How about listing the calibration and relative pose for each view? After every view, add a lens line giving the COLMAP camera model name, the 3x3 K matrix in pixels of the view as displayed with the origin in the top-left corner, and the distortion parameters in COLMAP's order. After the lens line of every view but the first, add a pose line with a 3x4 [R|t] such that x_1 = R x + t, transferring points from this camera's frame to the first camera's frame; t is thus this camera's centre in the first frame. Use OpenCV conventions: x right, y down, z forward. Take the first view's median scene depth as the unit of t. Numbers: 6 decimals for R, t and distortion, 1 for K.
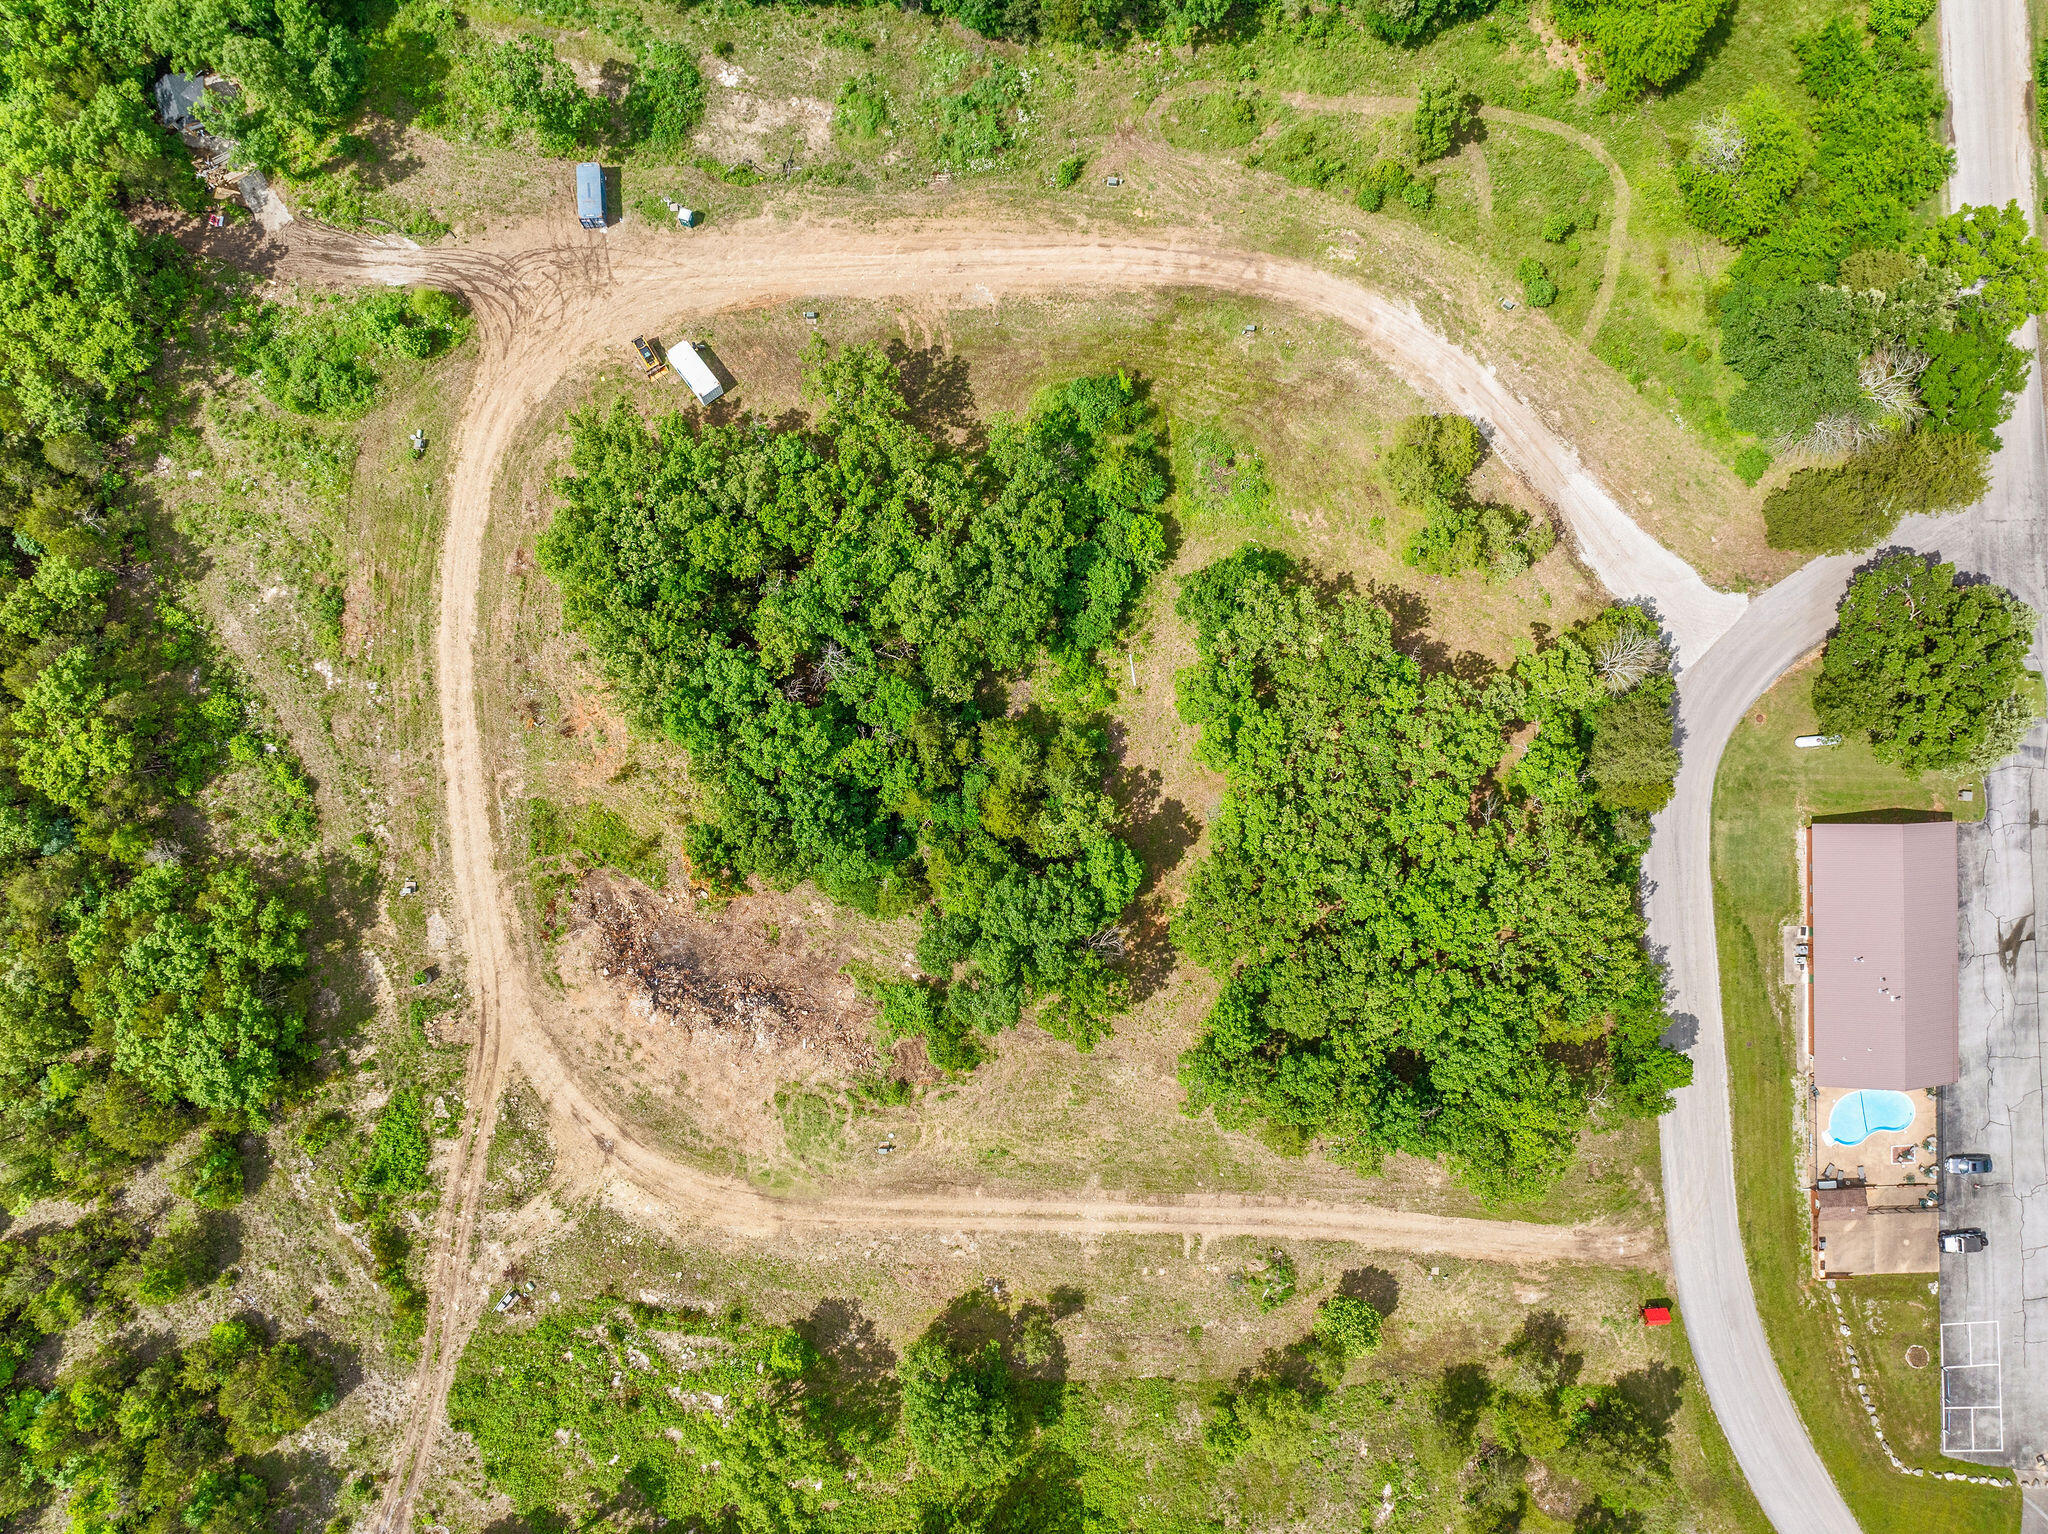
lens RADIAL K [[1449.0, 0, 1024.0], [0, 1449.0, 767.0], [0, 0, 1]] dist [-0.045290, 0.012908]
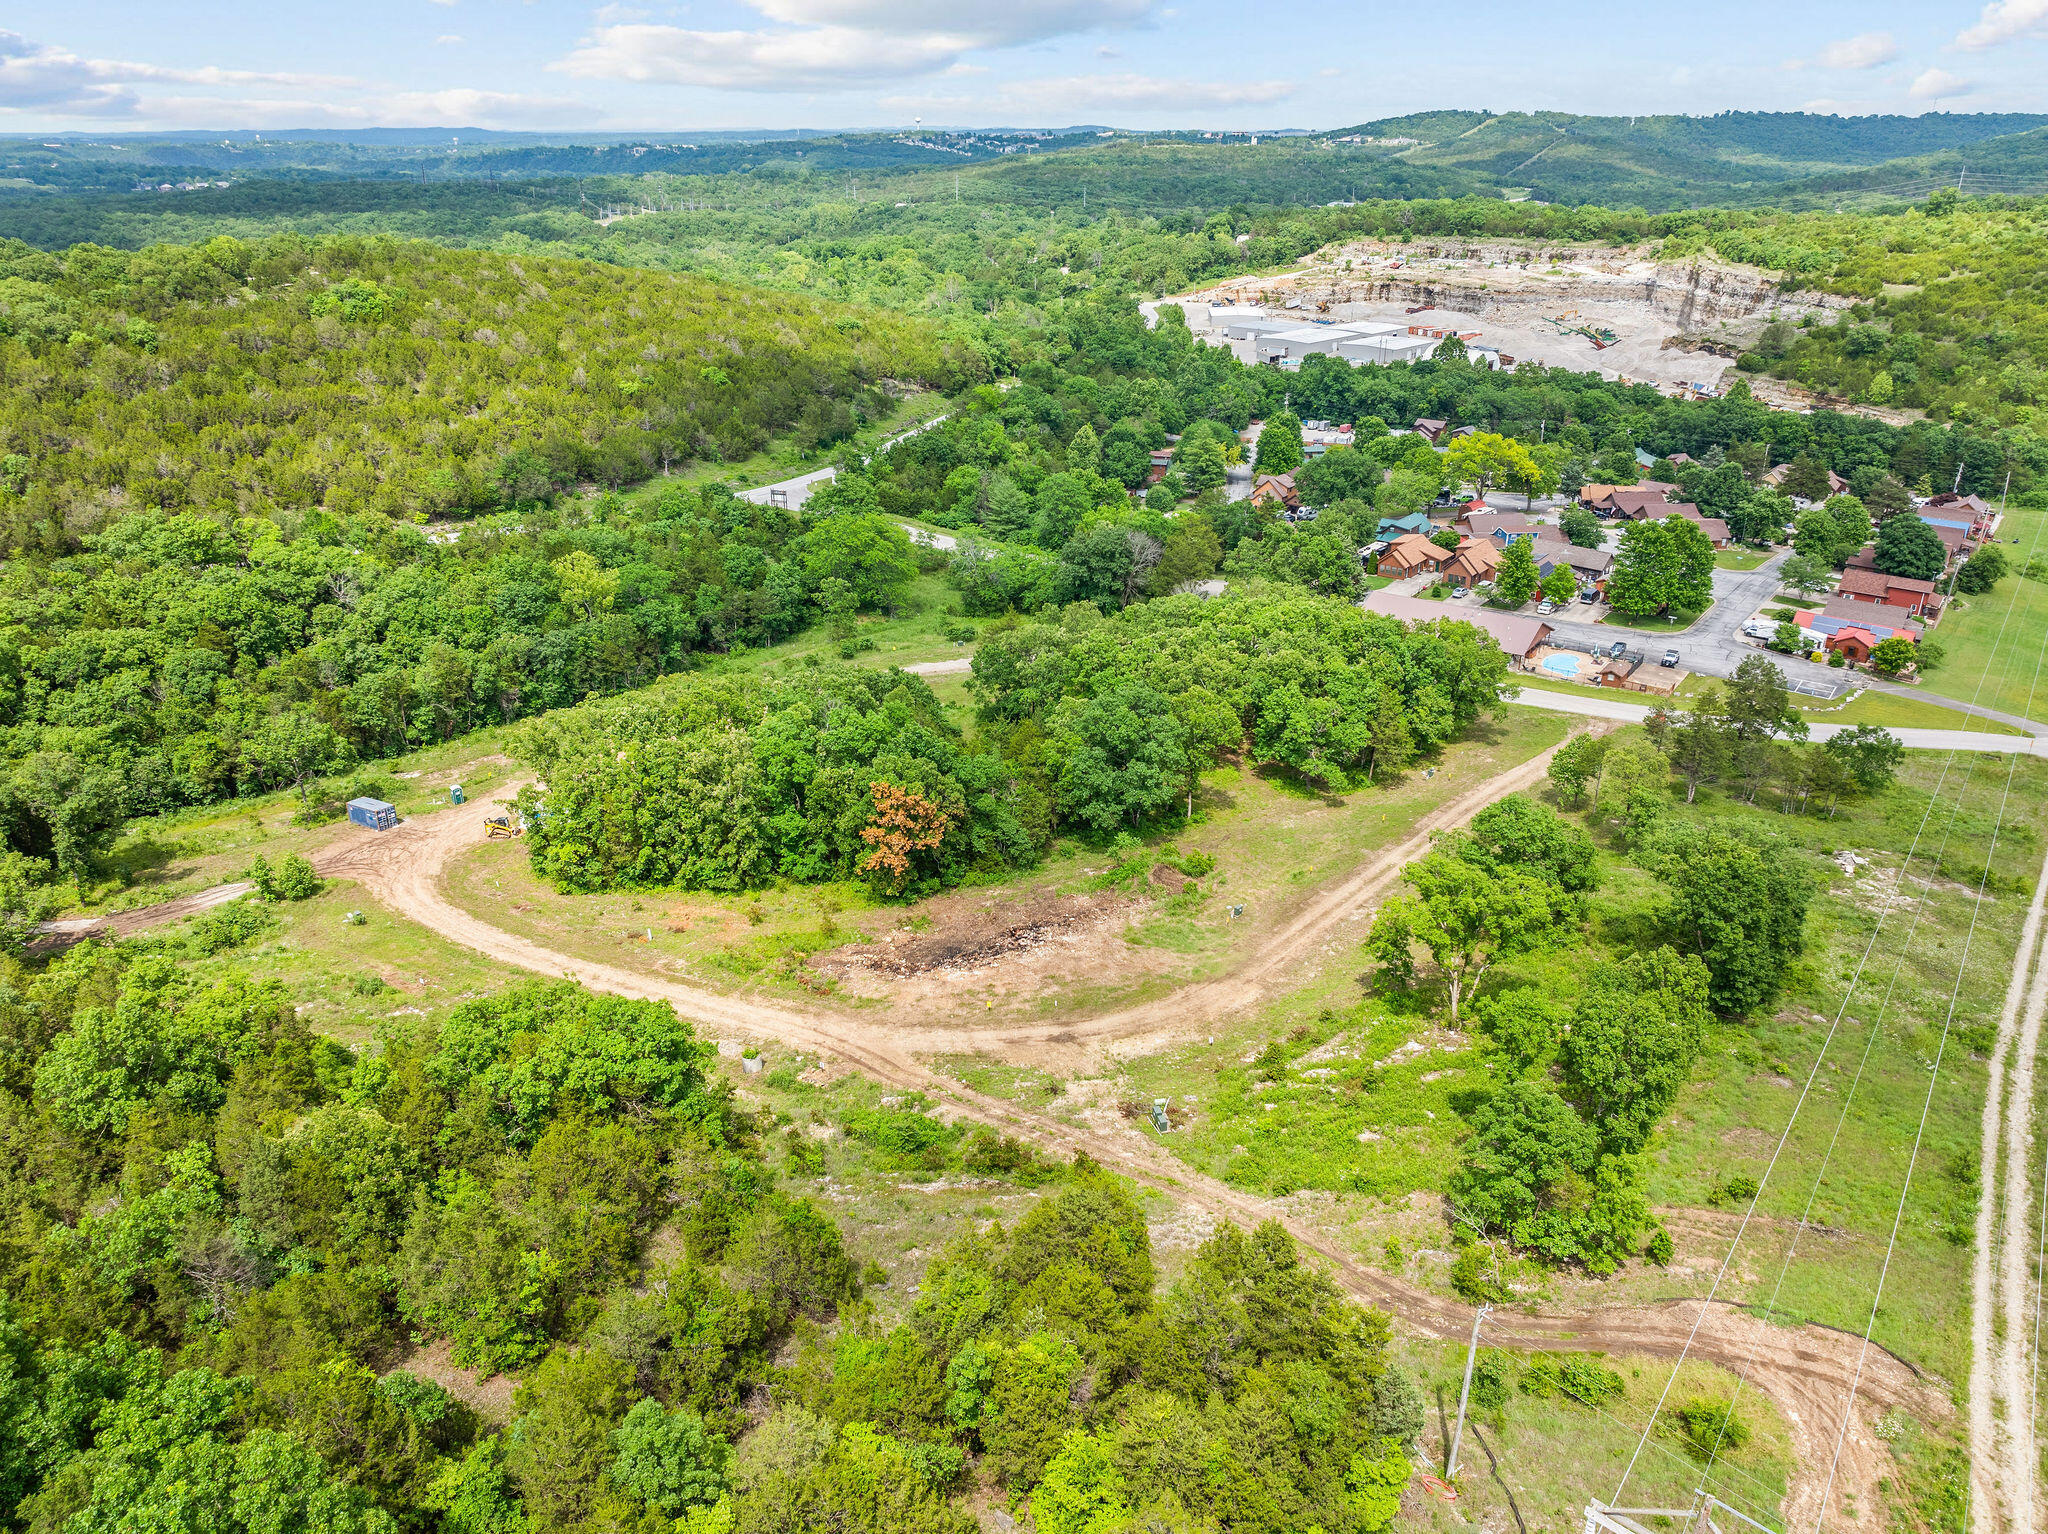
lens RADIAL K [[1449.0, 0, 1024.0], [0, 1449.0, 767.0], [0, 0, 1]] dist [-0.045290, 0.012908]
pose [[0.602554, -0.312758, 0.734242, -0.844566], [0.798052, 0.243538, -0.551182, 0.649402], [-0.006430, 0.918080, 0.396342, 0.537332]]
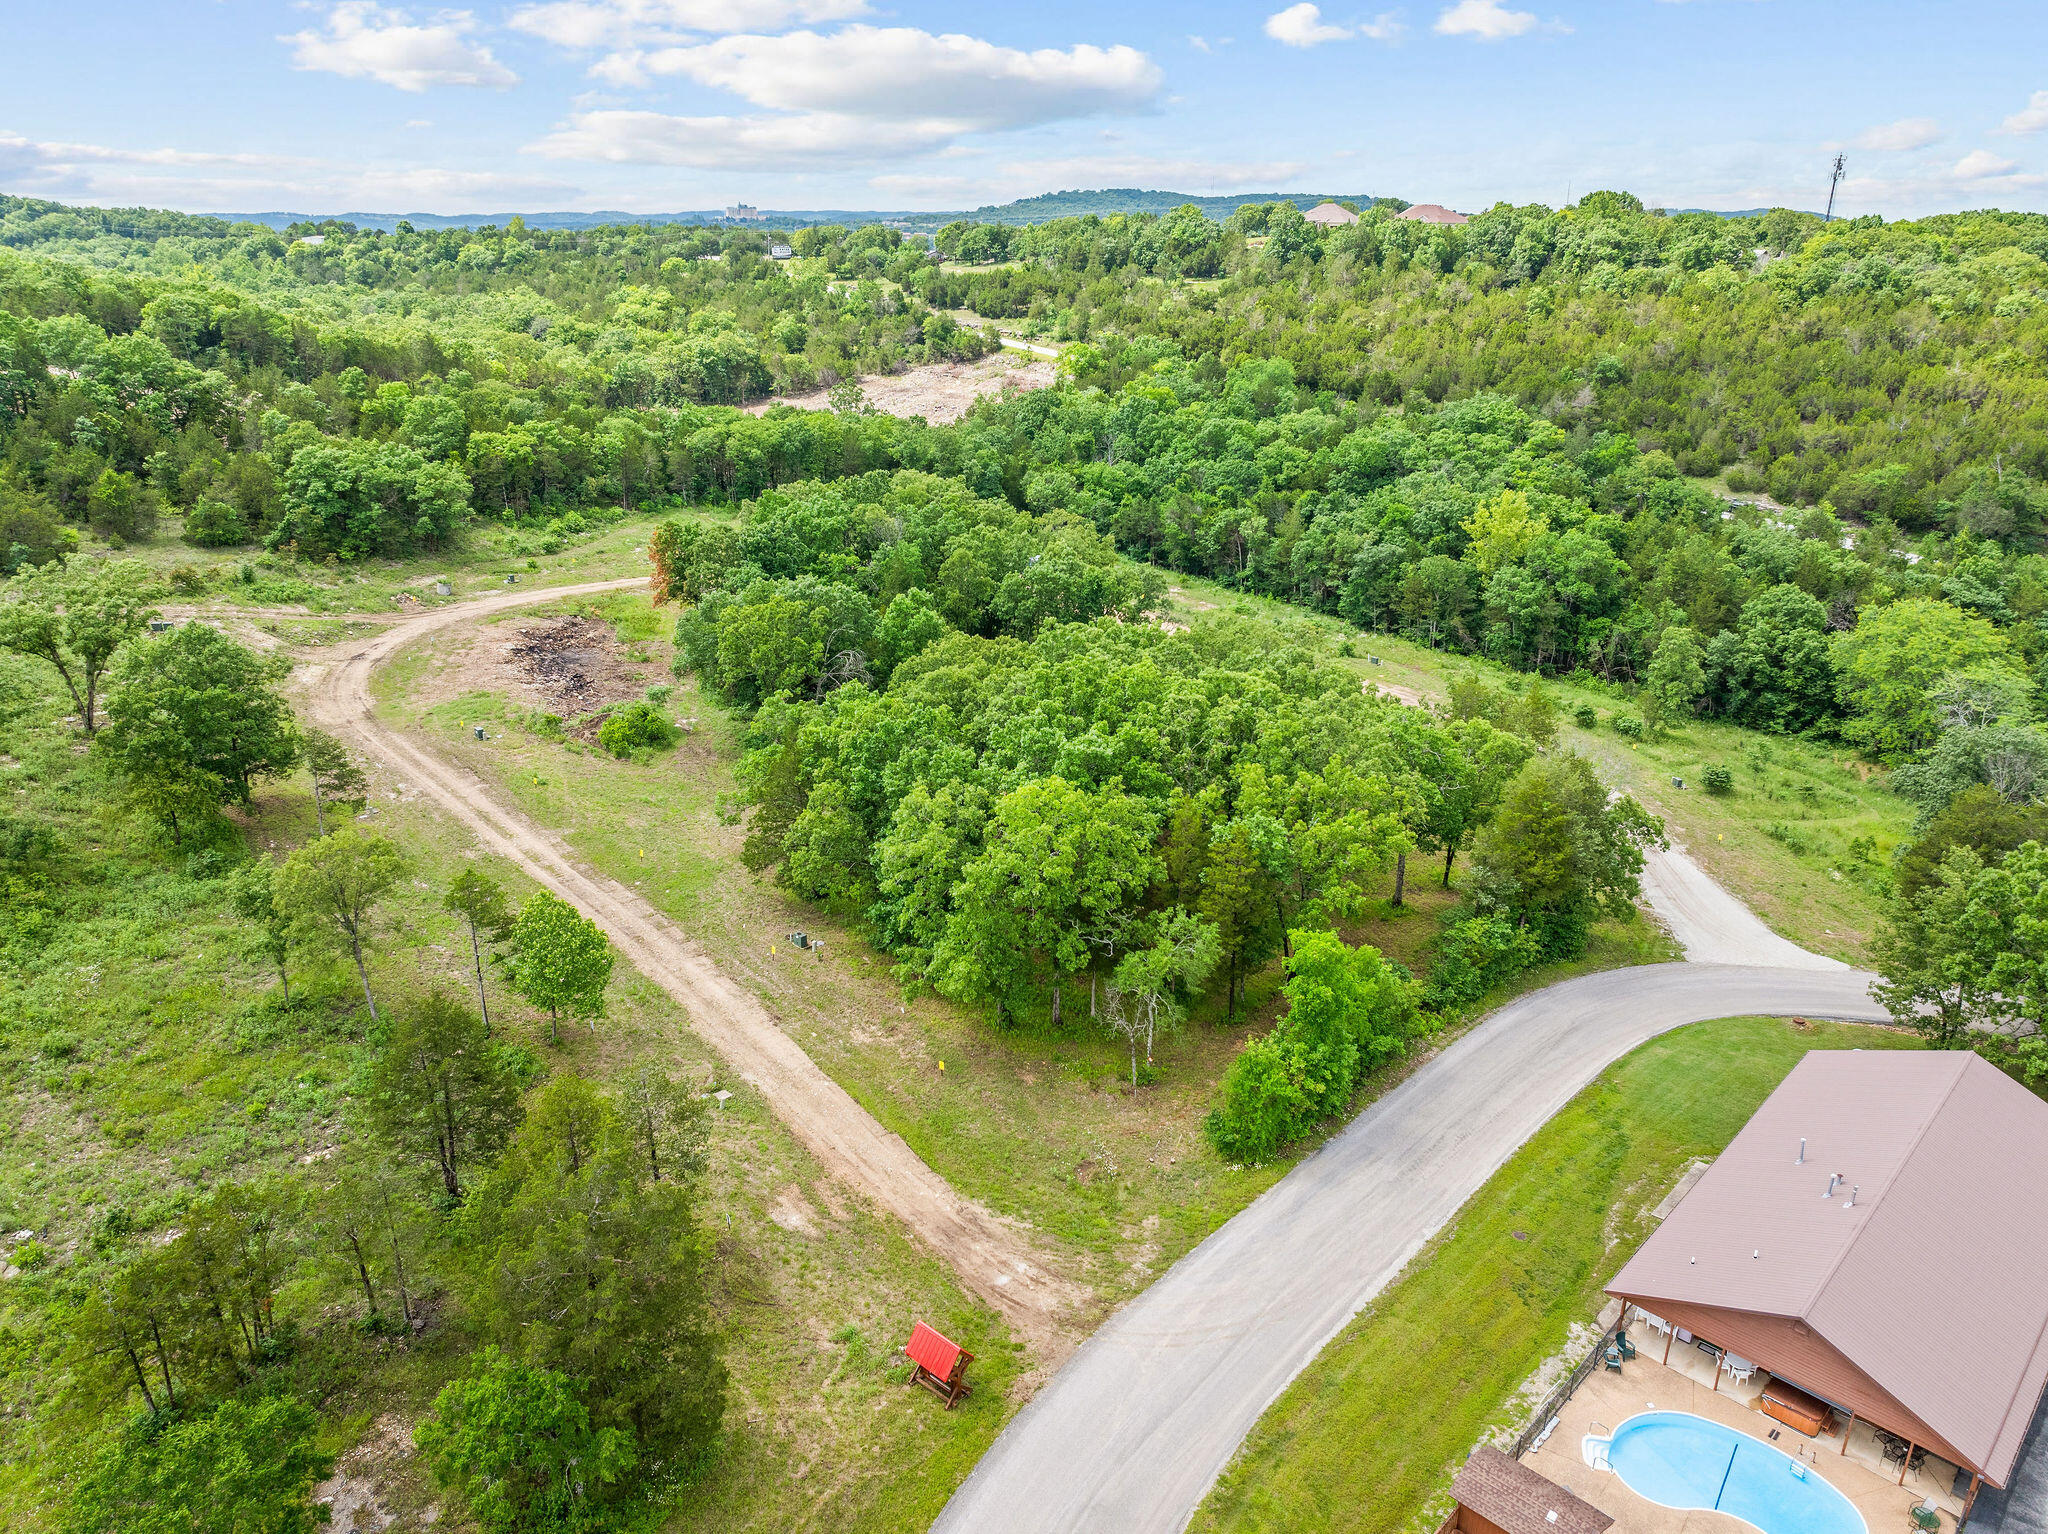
lens RADIAL K [[1450.7, 0, 1030.3], [0, 1450.7, 761.7], [0, 0, 1]] dist [-0.058463, 0.030340]
pose [[0.703420, 0.254658, -0.663588, 0.684673], [-0.710772, 0.249862, -0.657550, 0.589990], [-0.001645, 0.934194, 0.356762, 0.713932]]
